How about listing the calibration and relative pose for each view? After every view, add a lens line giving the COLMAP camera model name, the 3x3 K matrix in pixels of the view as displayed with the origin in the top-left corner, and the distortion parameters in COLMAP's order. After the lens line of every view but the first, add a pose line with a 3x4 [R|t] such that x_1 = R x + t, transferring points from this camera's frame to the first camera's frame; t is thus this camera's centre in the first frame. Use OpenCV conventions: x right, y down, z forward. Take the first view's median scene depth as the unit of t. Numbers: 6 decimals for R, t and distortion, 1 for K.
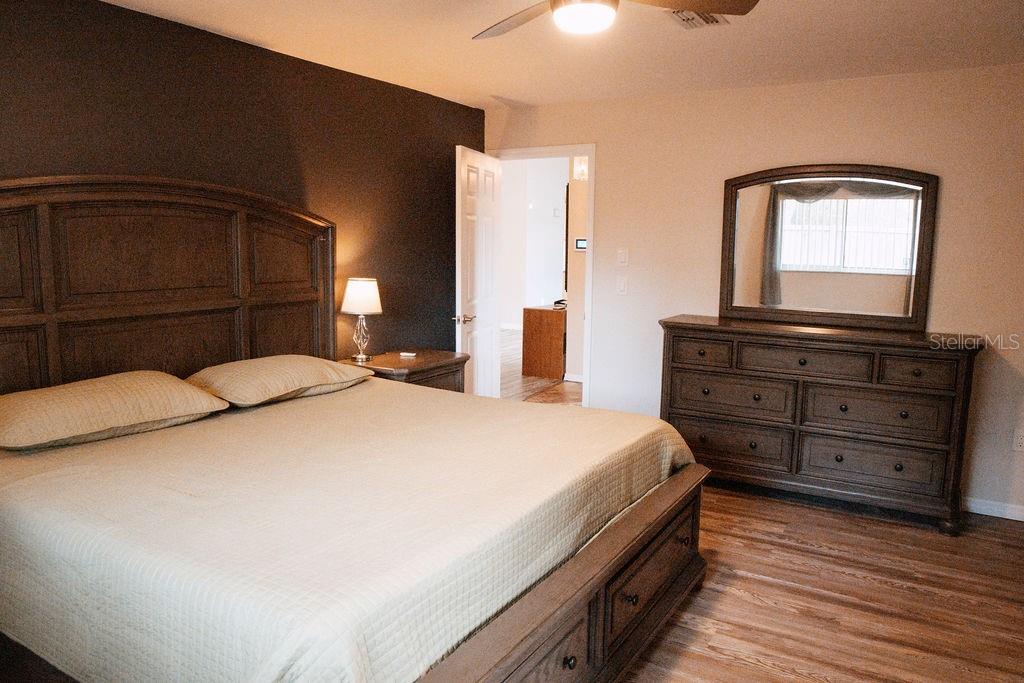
lens RADIAL K [[709.1, 0, 511.7], [0, 709.1, 343.3], [0, 0, 1]] dist [-0.067885, 0.029139]
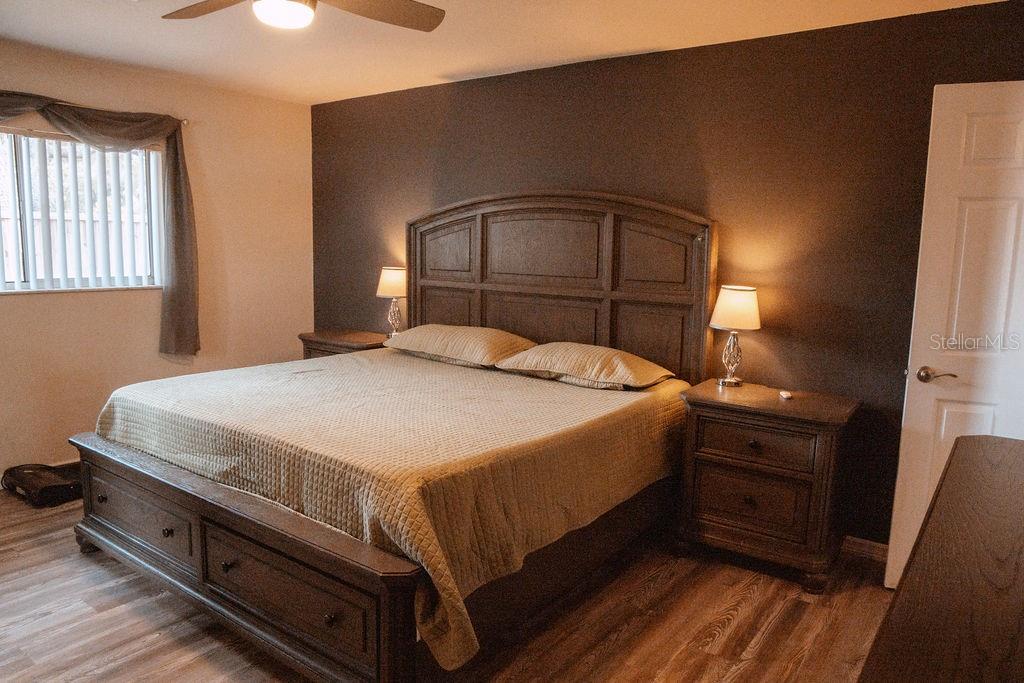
lens RADIAL K [[709.1, 0, 512.4], [0, 709.1, 340.9], [0, 0, 1]] dist [-0.067885, 0.029139]
pose [[-0.078127, 0.130152, -0.988411, 0.828462], [-0.156219, 0.977596, 0.141076, -0.135930], [0.984628, 0.165430, -0.056045, 1.038971]]
